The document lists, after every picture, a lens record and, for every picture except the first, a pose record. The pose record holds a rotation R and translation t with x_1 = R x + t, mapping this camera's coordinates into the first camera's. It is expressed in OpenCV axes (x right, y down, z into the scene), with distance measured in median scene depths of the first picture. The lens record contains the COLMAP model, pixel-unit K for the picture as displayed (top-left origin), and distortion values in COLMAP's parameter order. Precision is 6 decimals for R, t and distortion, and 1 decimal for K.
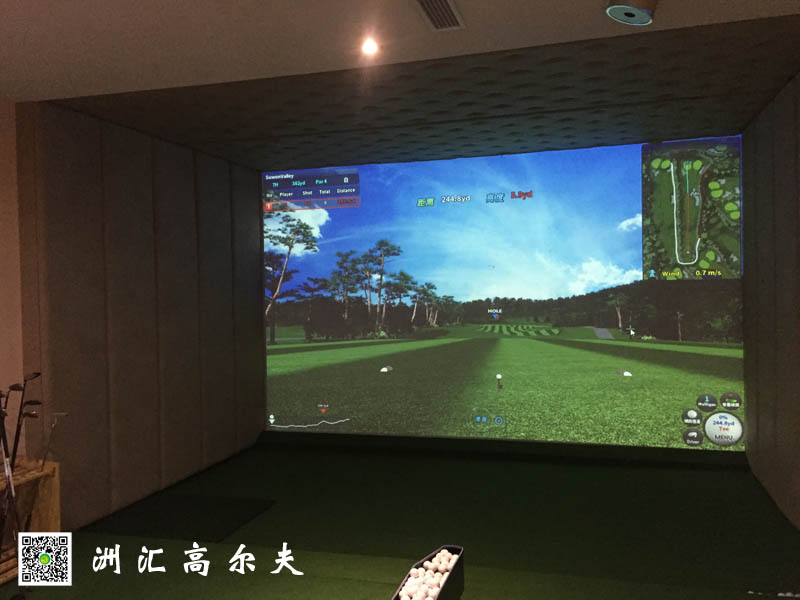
lens RADIAL K [[670.5, 0, 405.8], [0, 670.5, 299.4], [0, 0, 1]] dist [0.069566, 0.002944]
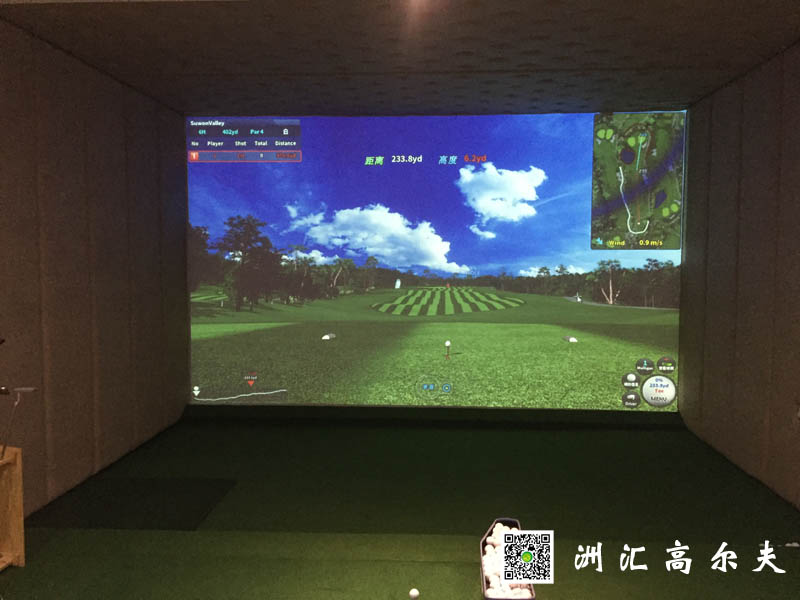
lens RADIAL K [[686.2, 0, 400.0], [0, 686.2, 300.0], [0, 0, 1]] dist [0.082077, -0.000526]
pose [[0.977951, 0.006446, 0.208735, -0.152537], [-0.017823, 0.998453, 0.052671, -0.000622], [-0.208073, -0.055230, 0.976553, 0.038407]]
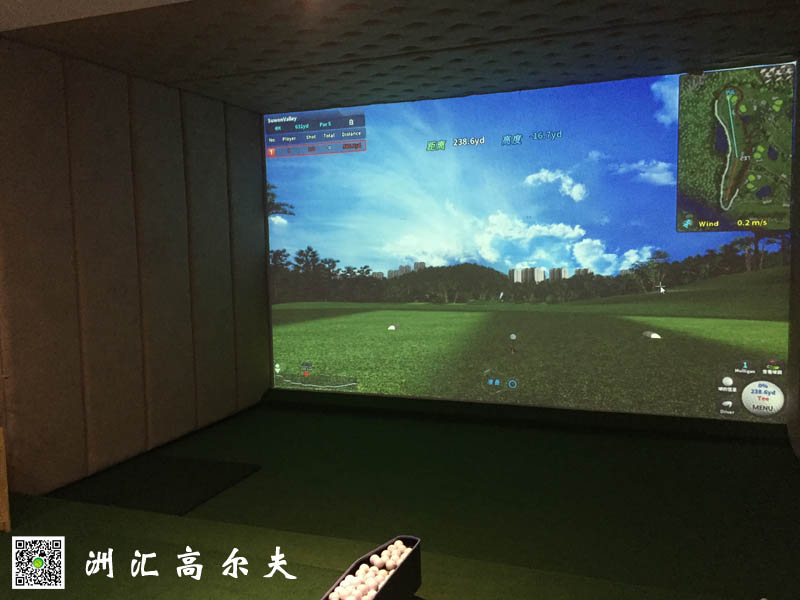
lens RADIAL K [[675.8, 0, 400.0], [0, 675.8, 300.0], [0, 0, 1]] dist [0.062219, -0.014150]
pose [[0.996272, 0.008552, -0.085841, 0.068718], [-0.002171, 0.997244, 0.074155, -0.004252], [0.086238, -0.073693, 0.993545, 0.075090]]
